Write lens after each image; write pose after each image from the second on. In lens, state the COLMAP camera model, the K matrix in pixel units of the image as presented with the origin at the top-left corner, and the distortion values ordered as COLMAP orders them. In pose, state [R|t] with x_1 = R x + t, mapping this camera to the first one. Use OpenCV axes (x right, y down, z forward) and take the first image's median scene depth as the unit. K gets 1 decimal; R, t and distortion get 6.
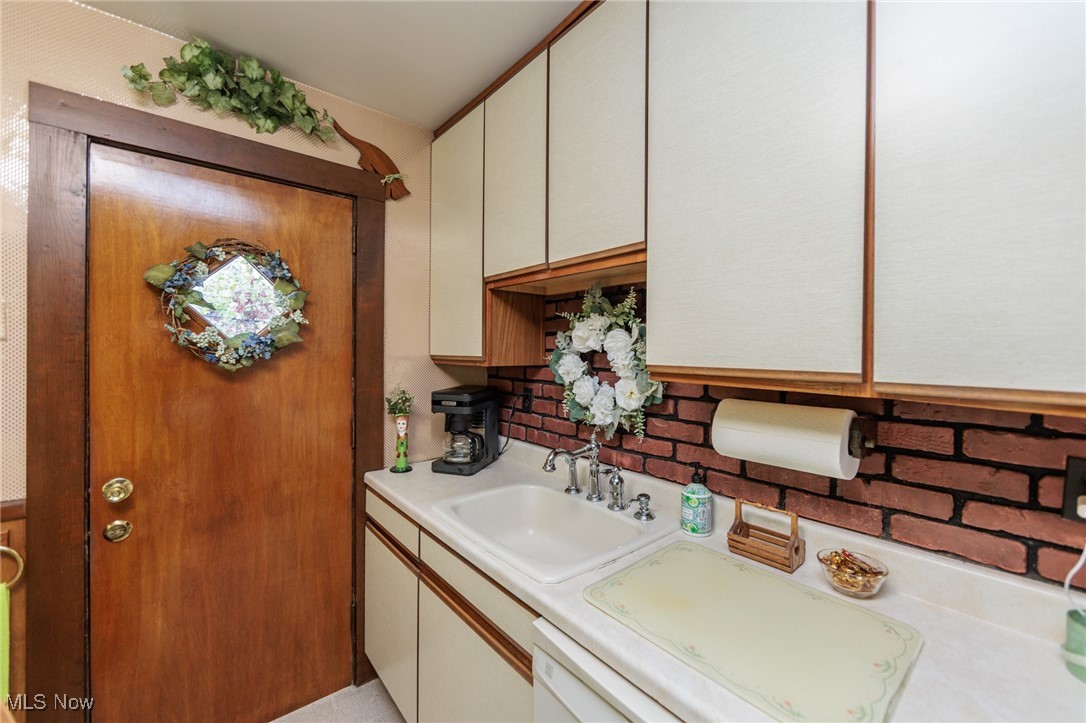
lens RADIAL K [[427.4, 0, 544.4], [0, 427.4, 357.2], [0, 0, 1]] dist [-0.015472, 0.004807]
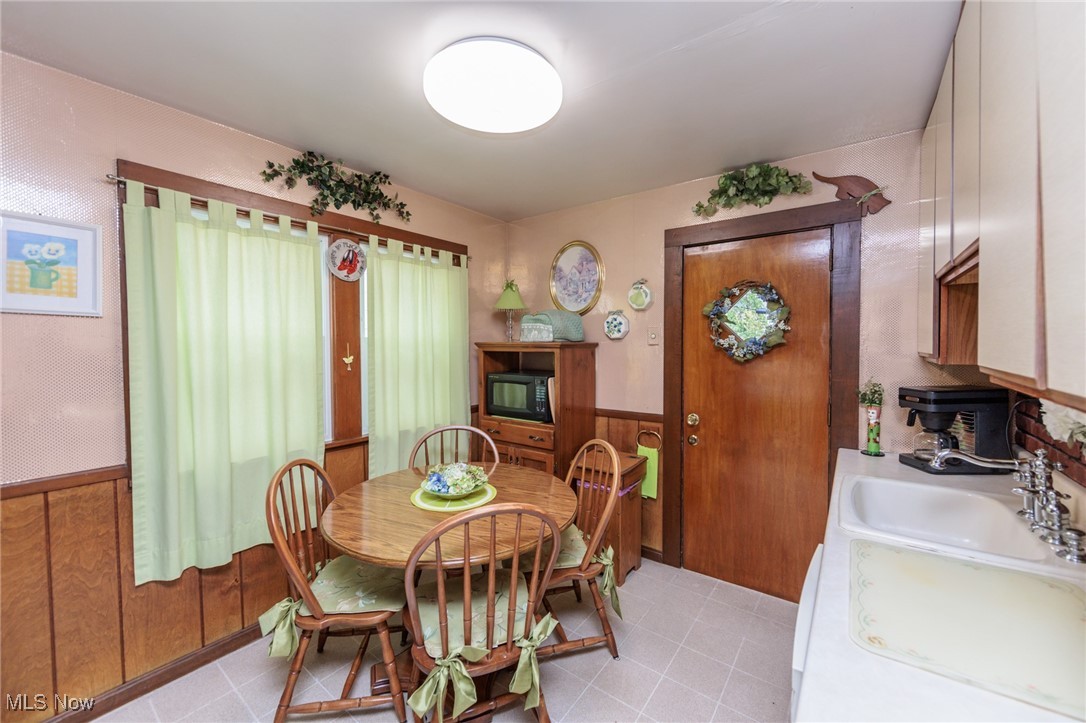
lens RADIAL K [[427.4, 0, 544.4], [0, 427.4, 357.2], [0, 0, 1]] dist [-0.015472, 0.004807]
pose [[0.246641, 0.021064, -0.968878, 0.668581], [-0.001543, 0.999771, 0.021343, -0.017810], [0.969106, -0.003769, 0.246617, -0.150512]]
